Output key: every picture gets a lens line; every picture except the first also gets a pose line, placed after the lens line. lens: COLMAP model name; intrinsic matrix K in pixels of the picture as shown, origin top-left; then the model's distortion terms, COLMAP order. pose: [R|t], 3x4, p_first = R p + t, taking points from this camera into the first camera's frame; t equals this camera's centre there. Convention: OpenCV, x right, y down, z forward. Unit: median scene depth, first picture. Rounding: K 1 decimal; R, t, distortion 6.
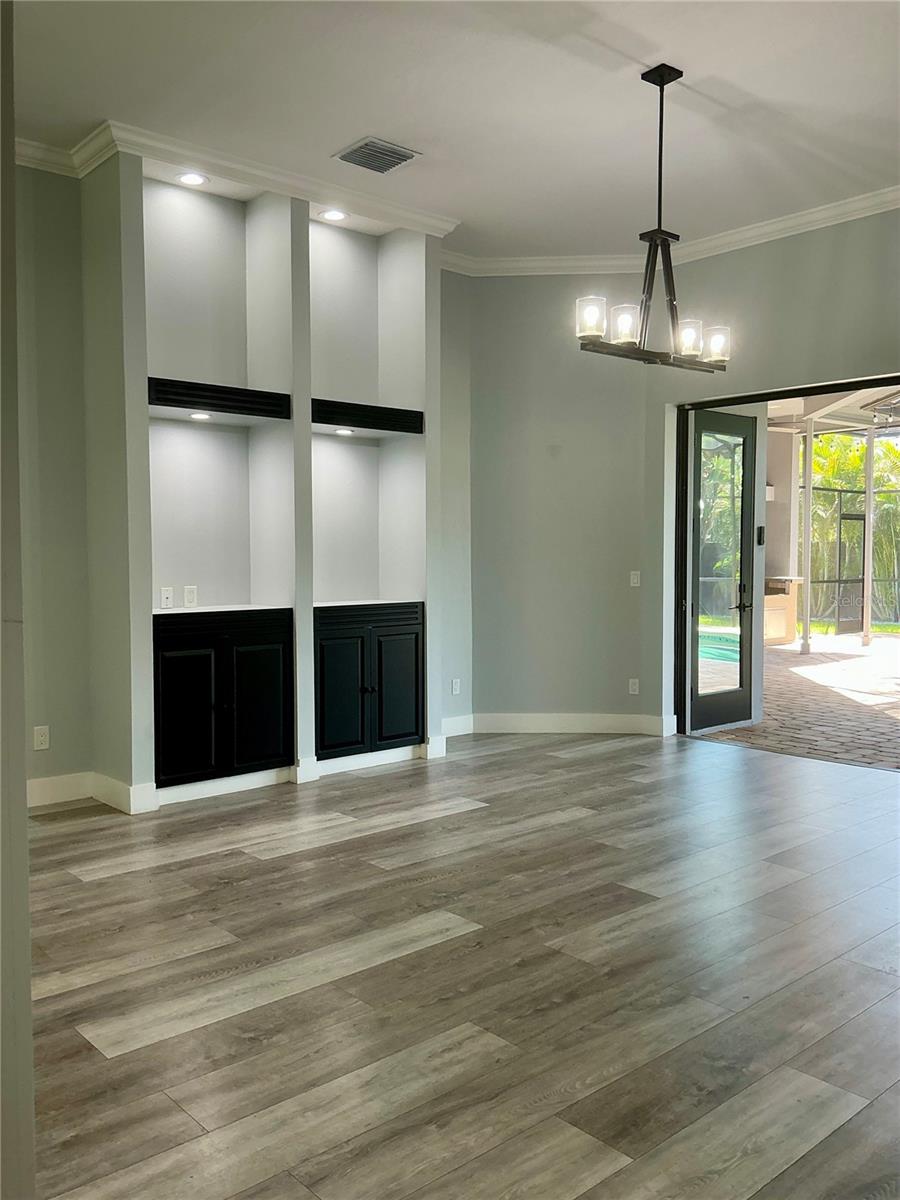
lens RADIAL K [[995.9, 0, 450.0], [0, 995.9, 600.0], [0, 0, 1]] dist [0.117288, -0.218708]
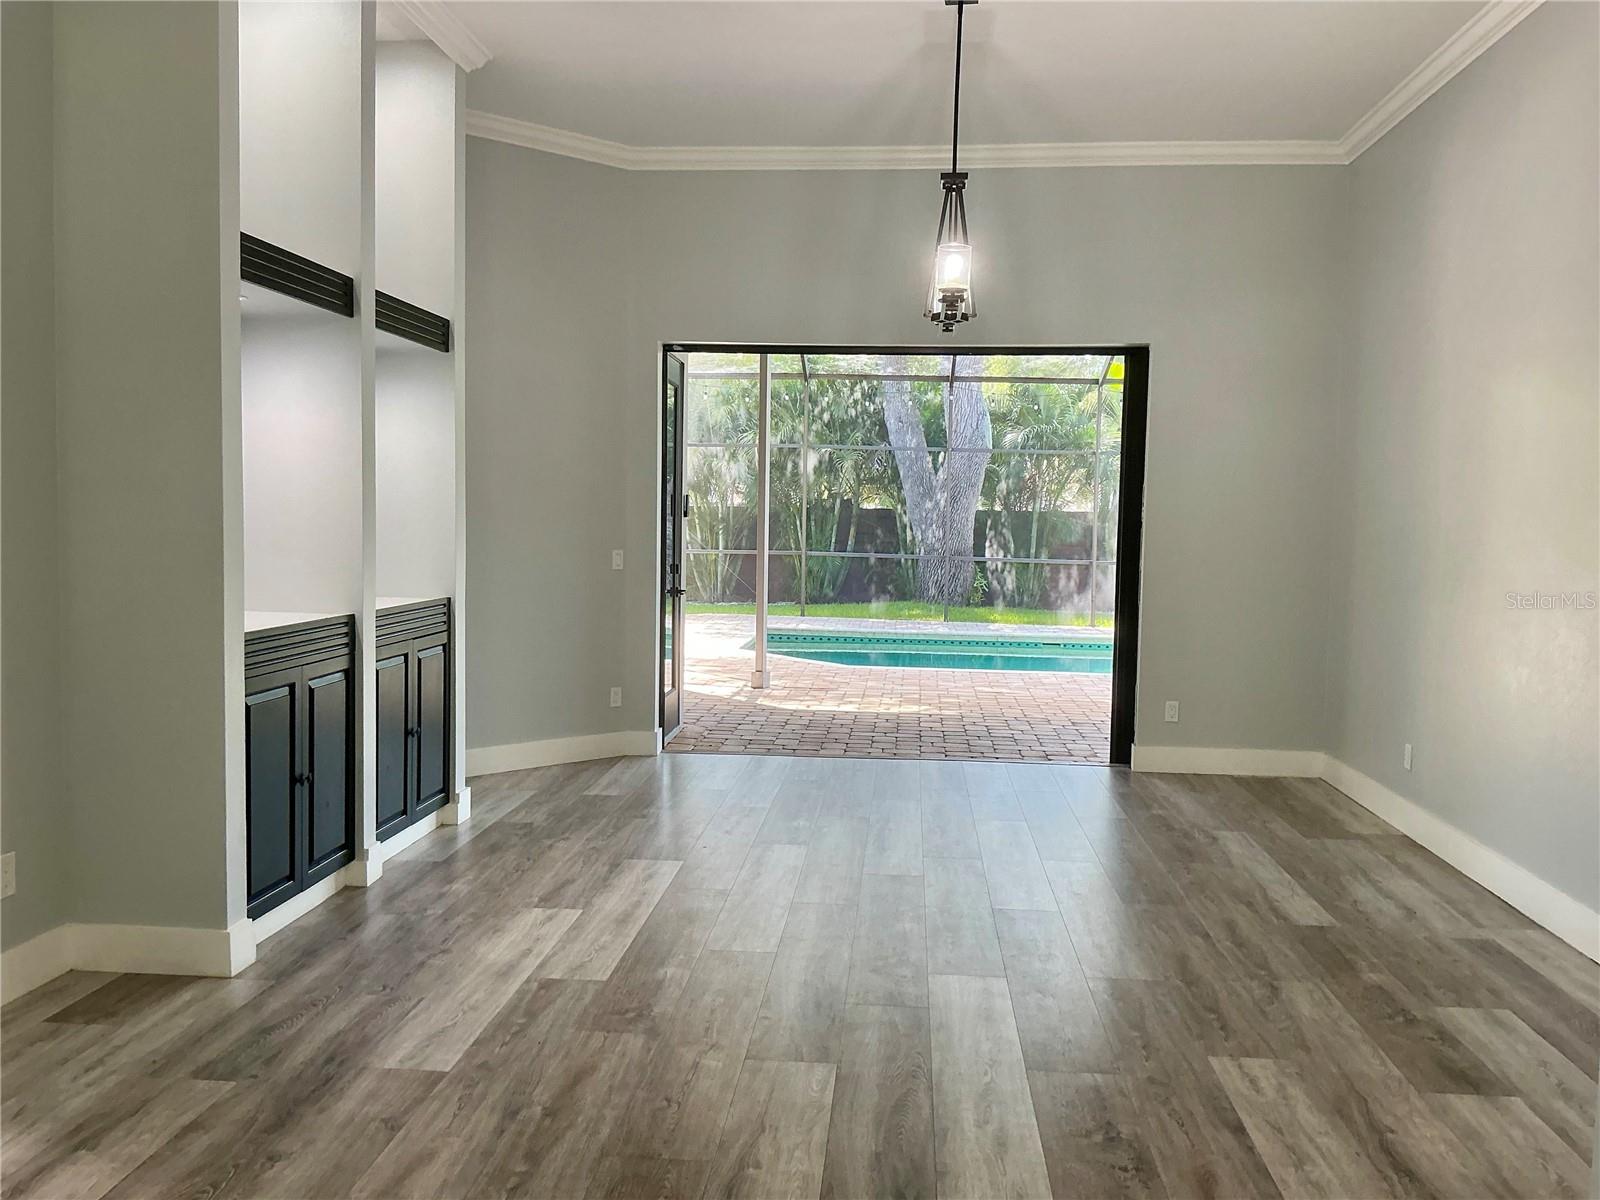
lens RADIAL K [[1321.8, 0, 800.0], [0, 1321.8, 600.0], [0, 0, 1]] dist [0.112556, -0.216657]
pose [[0.721151, -0.032152, 0.692031, -0.746516], [0.014932, 0.999412, 0.030873, -0.032542], [-0.692617, -0.011931, 0.721207, 0.253070]]
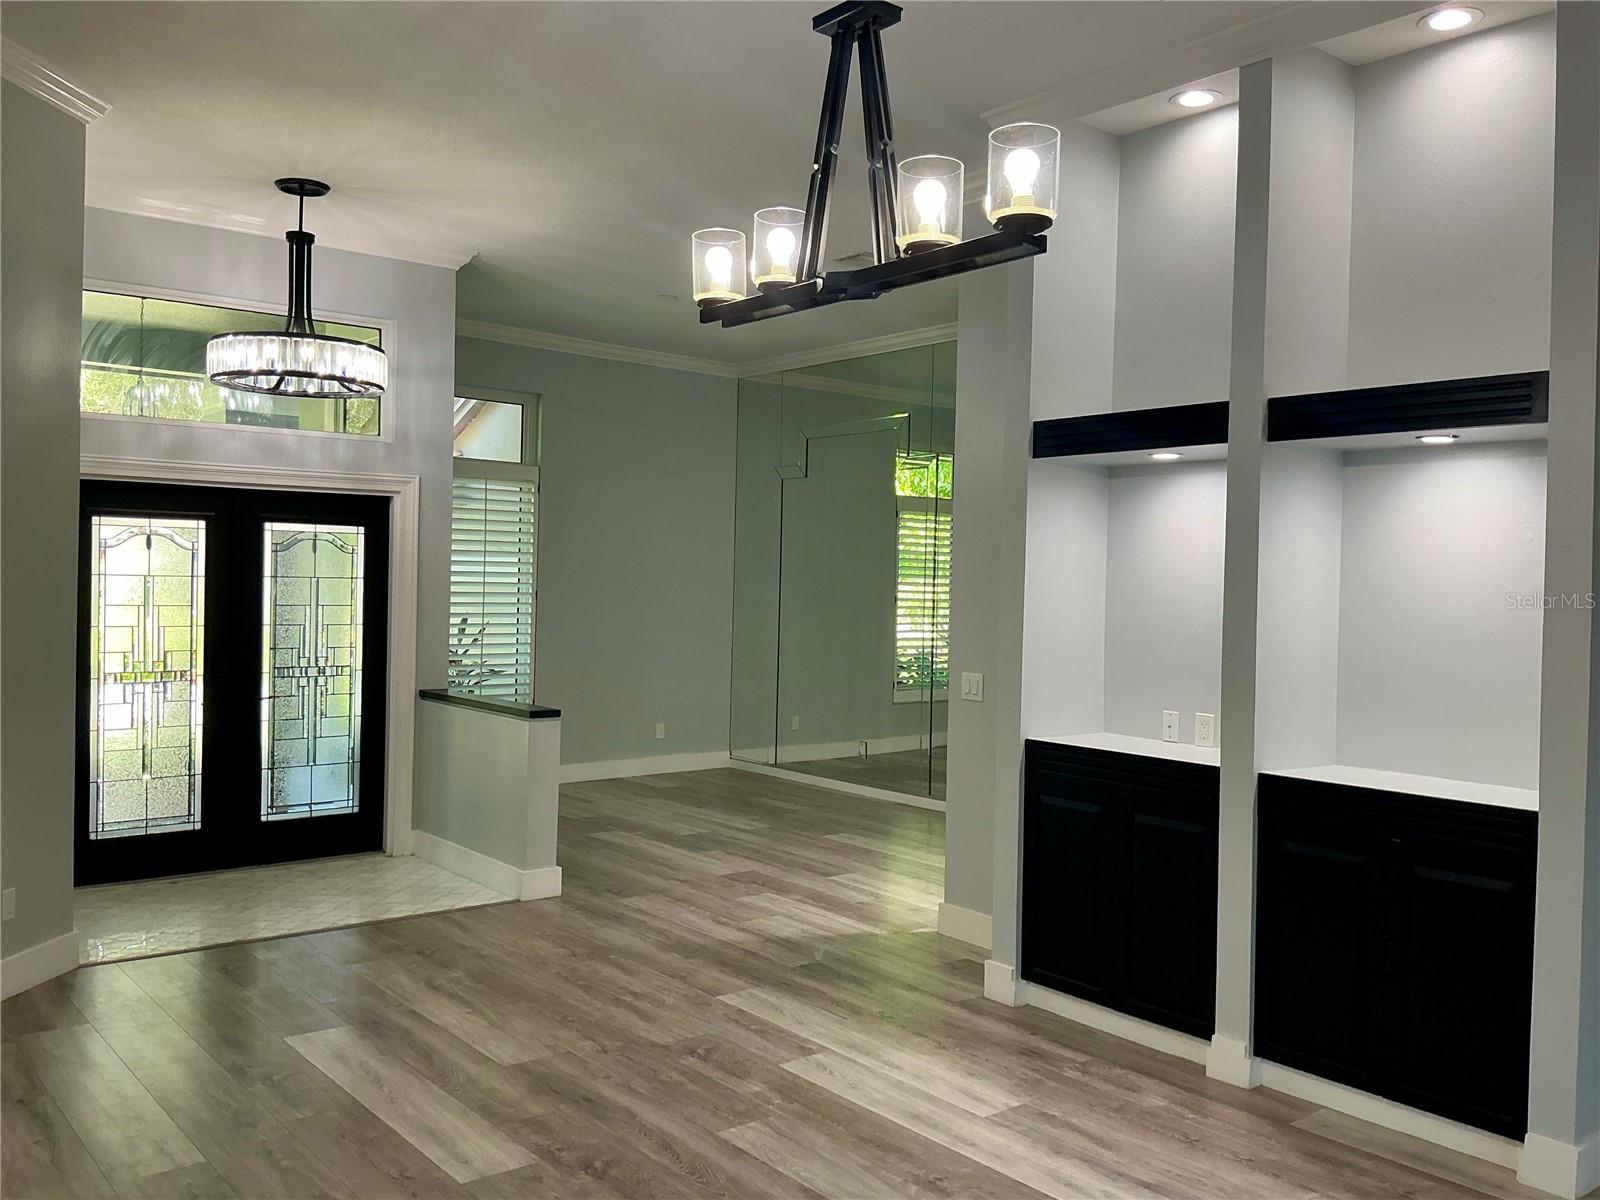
lens RADIAL K [[1304.6, 0, 776.7], [0, 1304.6, 600.4], [0, 0, 1]] dist [0.100728, -0.199595]
pose [[-0.040286, 0.015437, -0.999069, 0.833576], [-0.072115, 0.997228, 0.018316, -0.114423], [0.996582, 0.072786, -0.039061, 1.049755]]
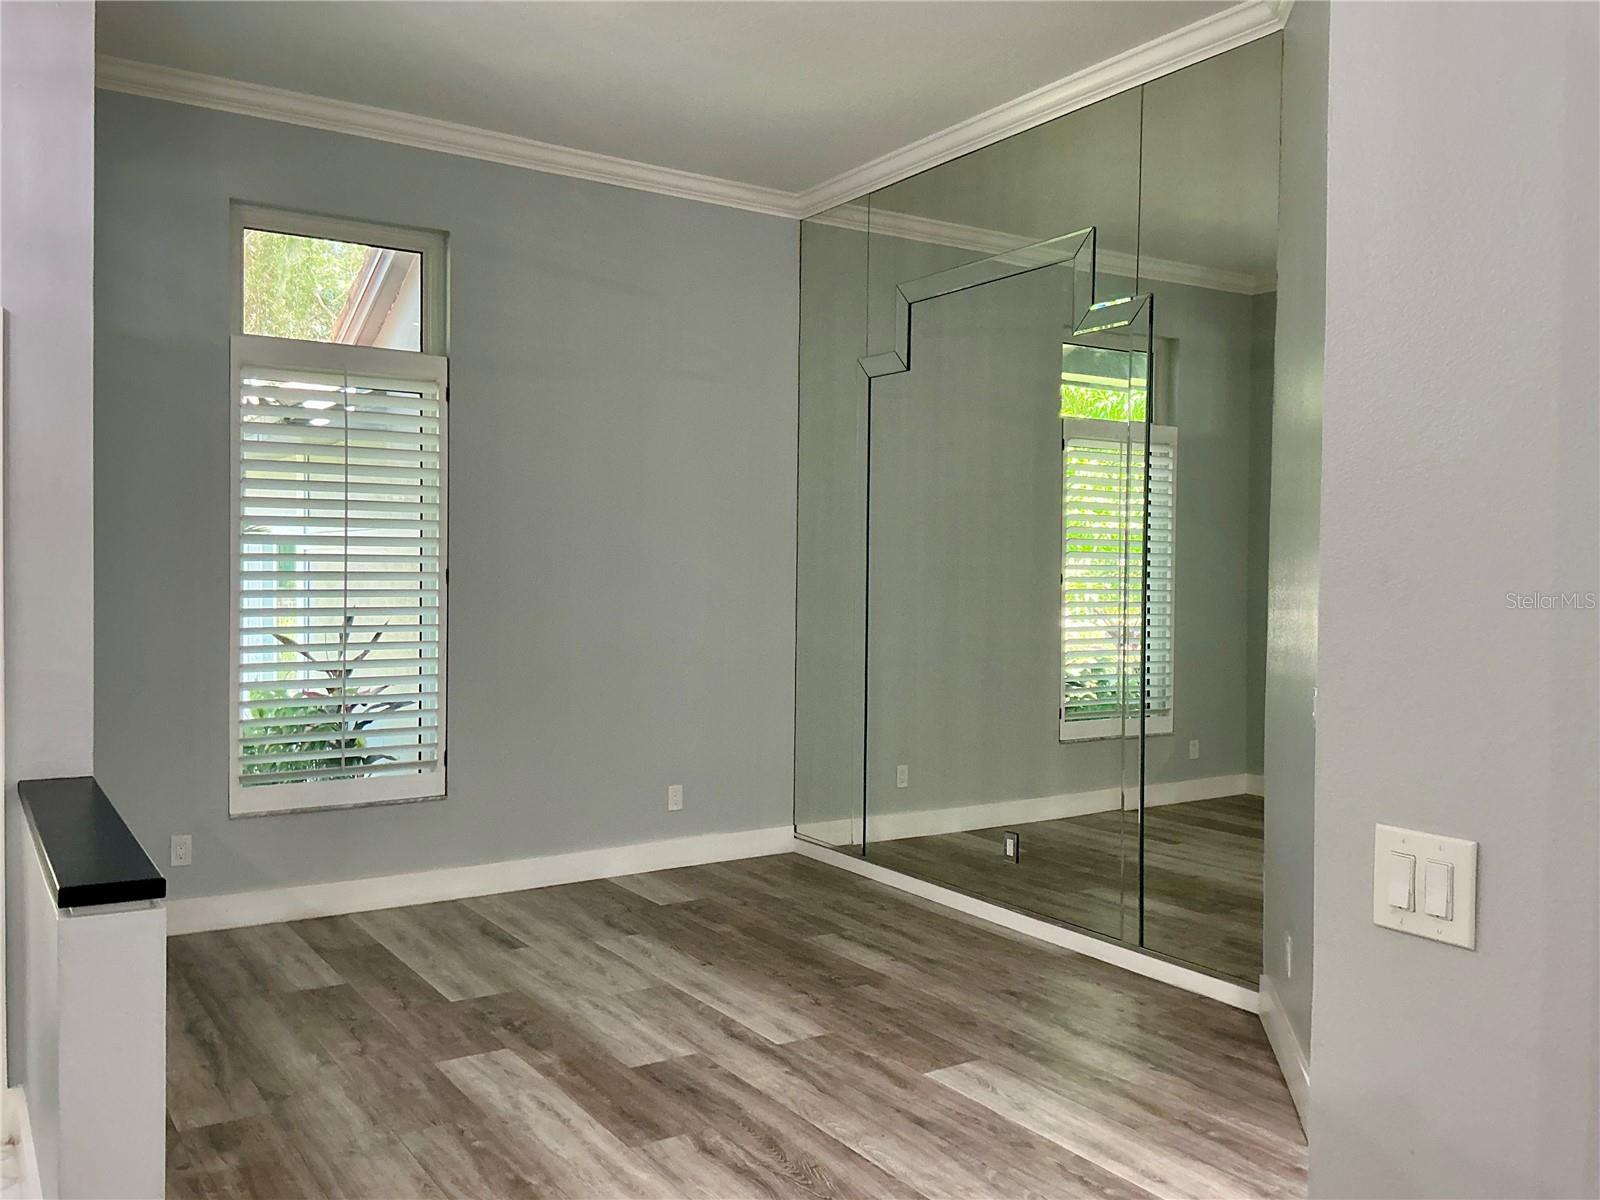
lens RADIAL K [[1327.8, 0, 800.0], [0, 1327.8, 600.0], [0, 0, 1]] dist [0.117288, -0.218708]
pose [[-0.140139, 0.028811, -0.989713, -0.156123], [-0.059843, 0.997503, 0.037511, -0.098766], [0.988322, 0.064484, -0.138065, 1.096318]]
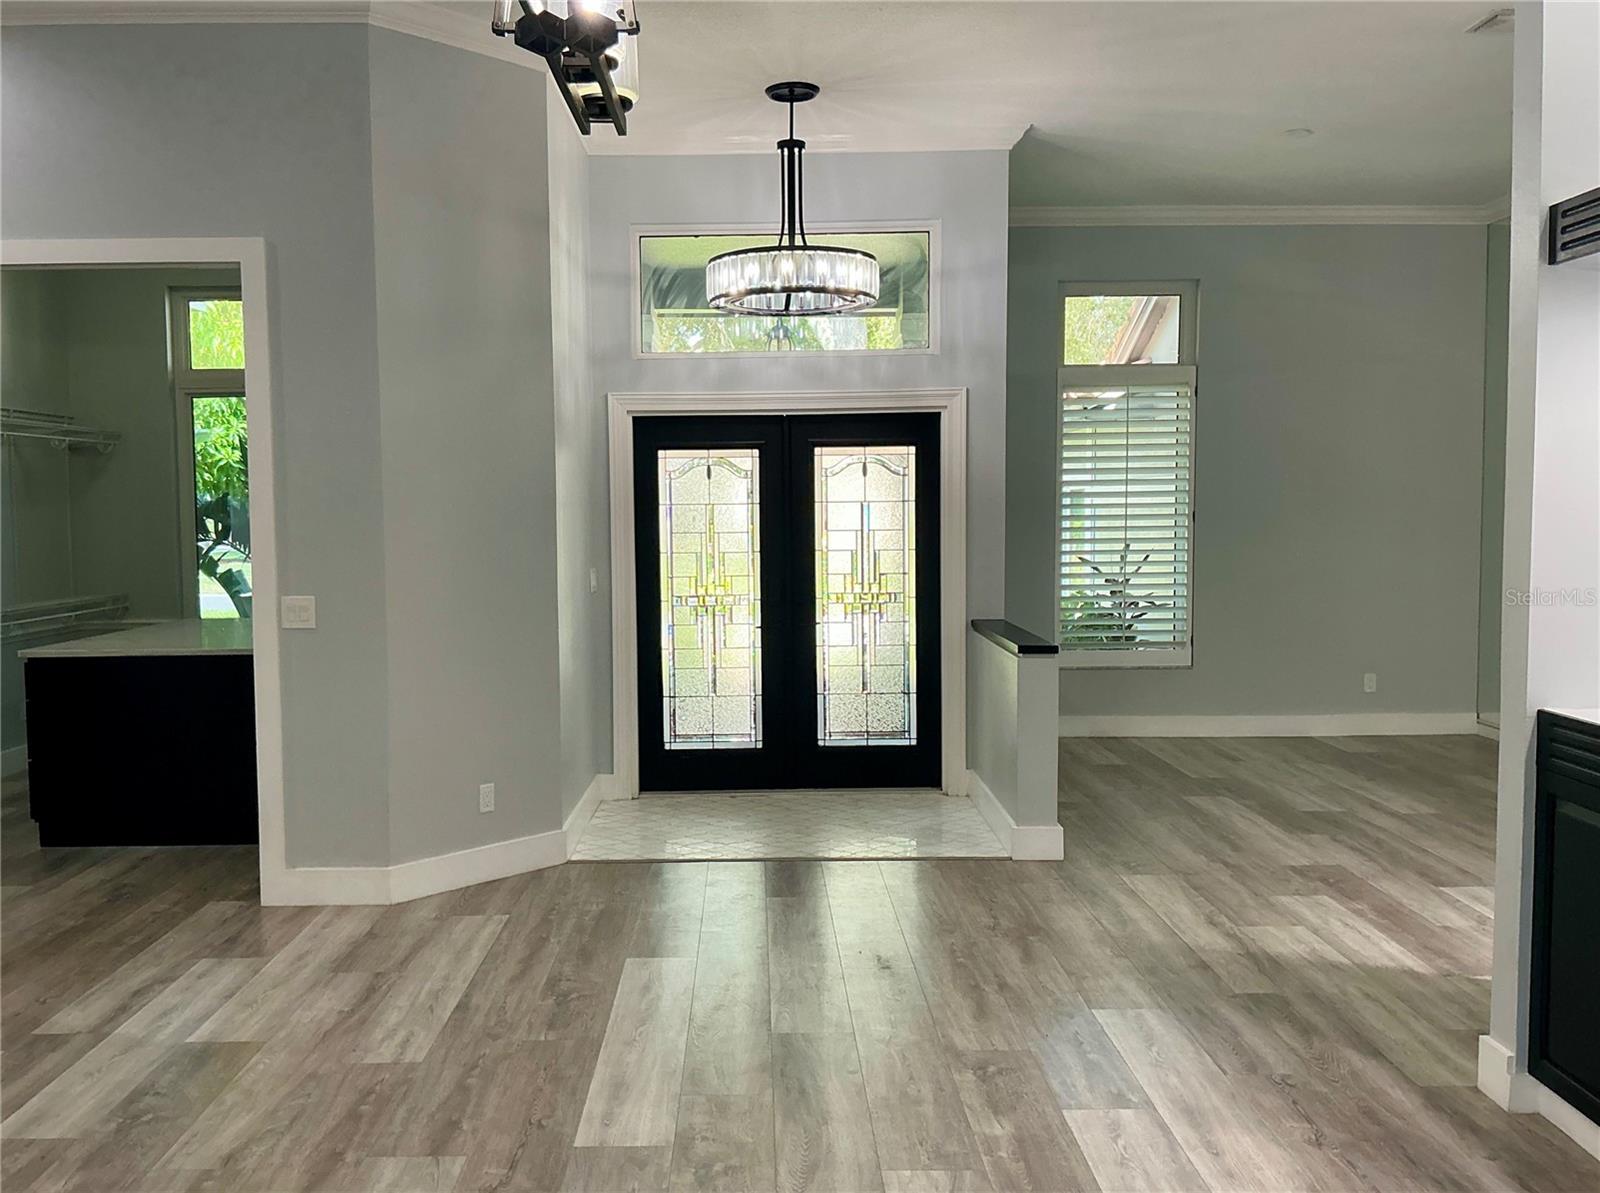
lens RADIAL K [[1354.9, 0, 771.9], [0, 1354.9, 590.5], [0, 0, 1]] dist [0.143189, -0.293853]
pose [[-0.650694, 0.053547, -0.757450, 0.532087], [-0.028521, 0.995083, 0.094847, -0.117174], [0.758804, 0.083320, -0.645967, 1.414625]]
